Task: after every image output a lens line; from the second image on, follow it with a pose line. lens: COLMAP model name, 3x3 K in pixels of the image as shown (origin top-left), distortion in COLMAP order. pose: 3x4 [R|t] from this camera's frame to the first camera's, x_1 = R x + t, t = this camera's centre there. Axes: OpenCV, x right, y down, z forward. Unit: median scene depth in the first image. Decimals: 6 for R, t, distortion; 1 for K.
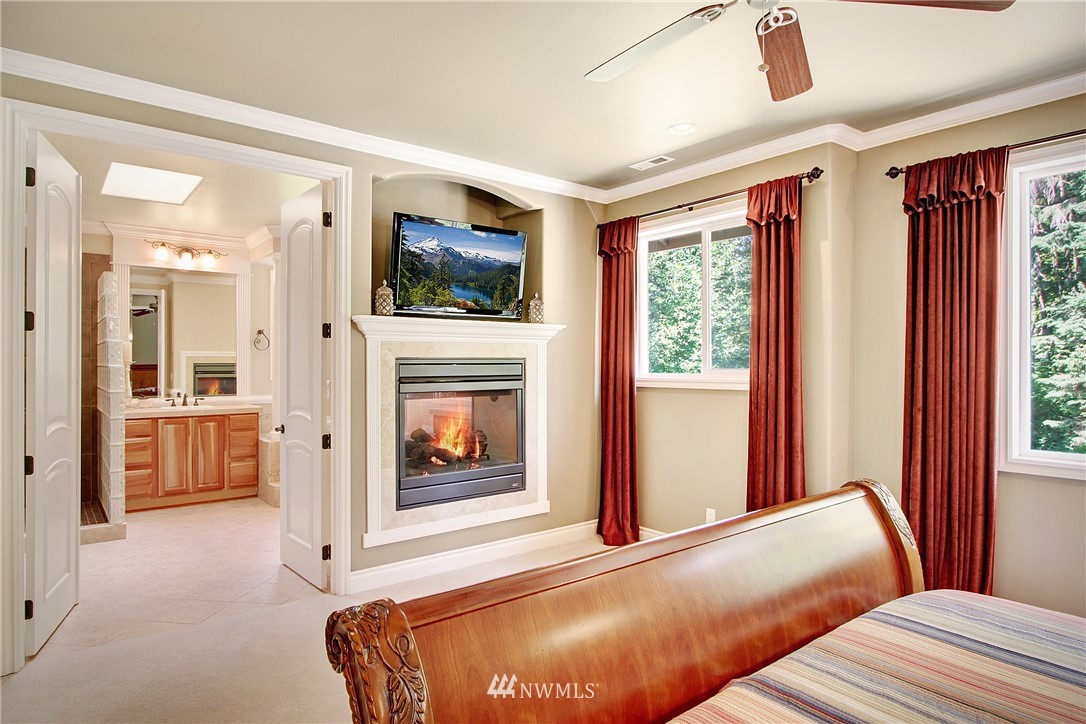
lens RADIAL K [[630.0, 0, 543.0], [0, 630.0, 362.0], [0, 0, 1]] dist [-0.002004, -0.000635]
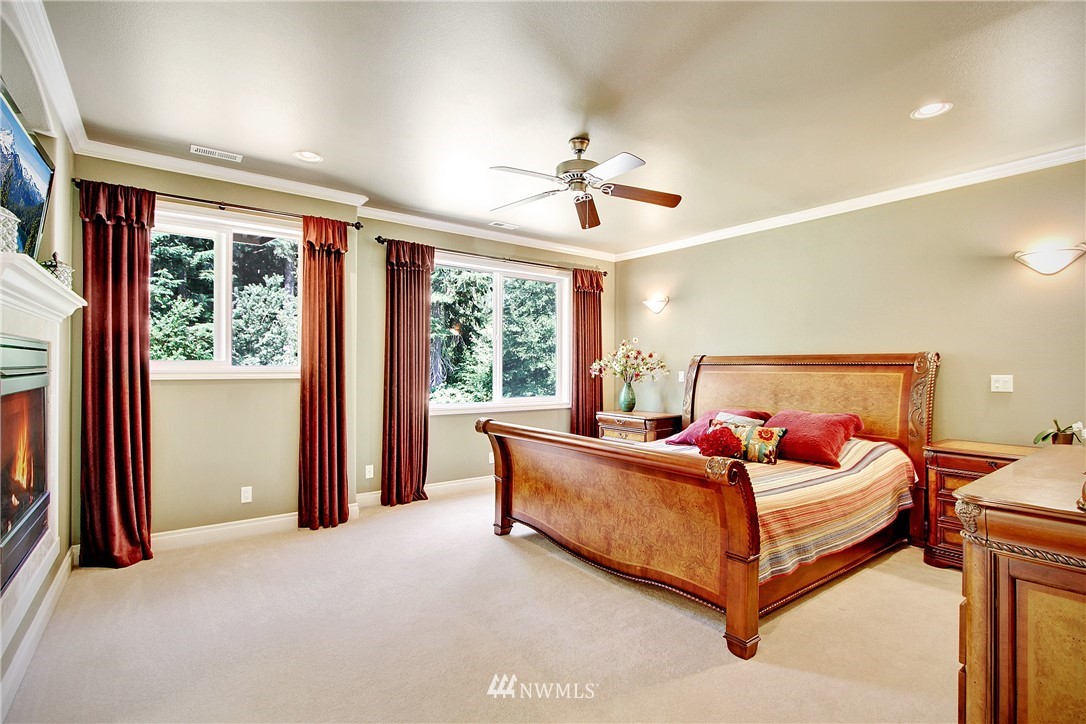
lens RADIAL K [[512.9, 0, 534.7], [0, 512.9, 368.2], [0, 0, 1]] dist [-0.000667, 0.000163]
pose [[0.050214, 0.006435, 0.998718, -0.826742], [-0.008002, 0.999950, -0.006040, 0.034426], [-0.998706, -0.007688, 0.050263, 0.620903]]
